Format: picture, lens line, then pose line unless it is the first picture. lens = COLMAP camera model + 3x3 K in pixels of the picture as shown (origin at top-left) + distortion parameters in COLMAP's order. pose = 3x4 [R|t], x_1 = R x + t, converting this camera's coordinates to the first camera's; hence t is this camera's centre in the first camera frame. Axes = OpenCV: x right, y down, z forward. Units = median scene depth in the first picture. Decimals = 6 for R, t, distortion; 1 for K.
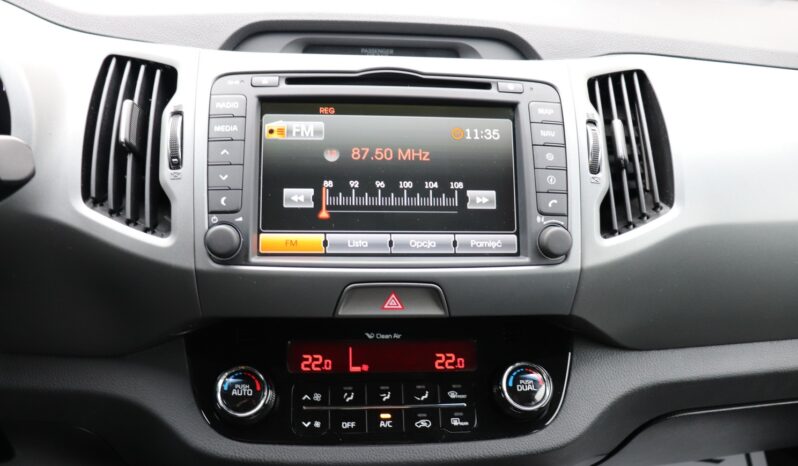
lens RADIAL K [[661.2, 0, 392.6], [0, 661.2, 233.9], [0, 0, 1]] dist [-0.173405, 0.144595]
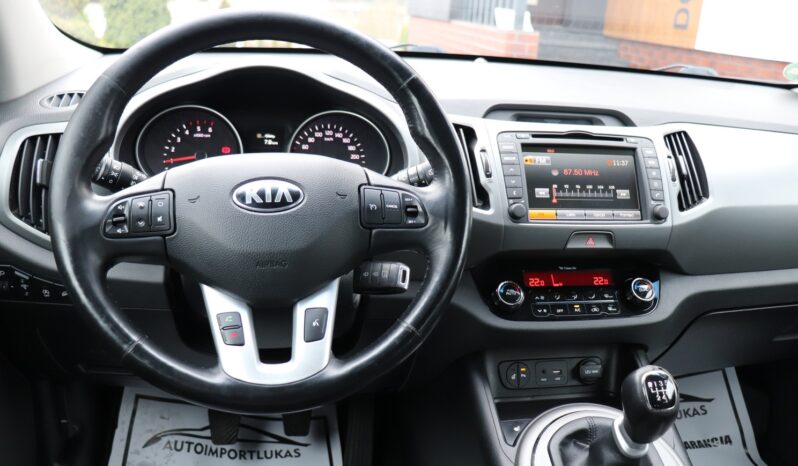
lens RADIAL K [[661.2, 0, 396.2], [0, 661.2, 229.3], [0, 0, 1]] dist [-0.173405, 0.144595]
pose [[0.996277, -0.011830, 0.085399, -0.732661], [0.019076, 0.996238, -0.084533, 0.211461], [-0.084078, 0.085848, 0.992754, -0.929405]]
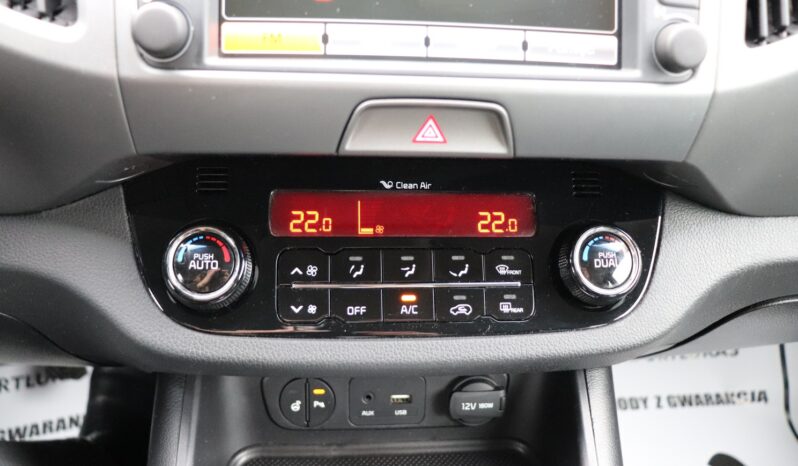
lens RADIAL K [[661.2, 0, 400.3], [0, 661.2, 232.5], [0, 0, 1]] dist [-0.173405, 0.144595]
pose [[0.999632, 0.016070, 0.021868, -0.037938], [-0.020473, 0.975502, 0.219034, 0.054269], [-0.017812, -0.219401, 0.975472, 0.327740]]
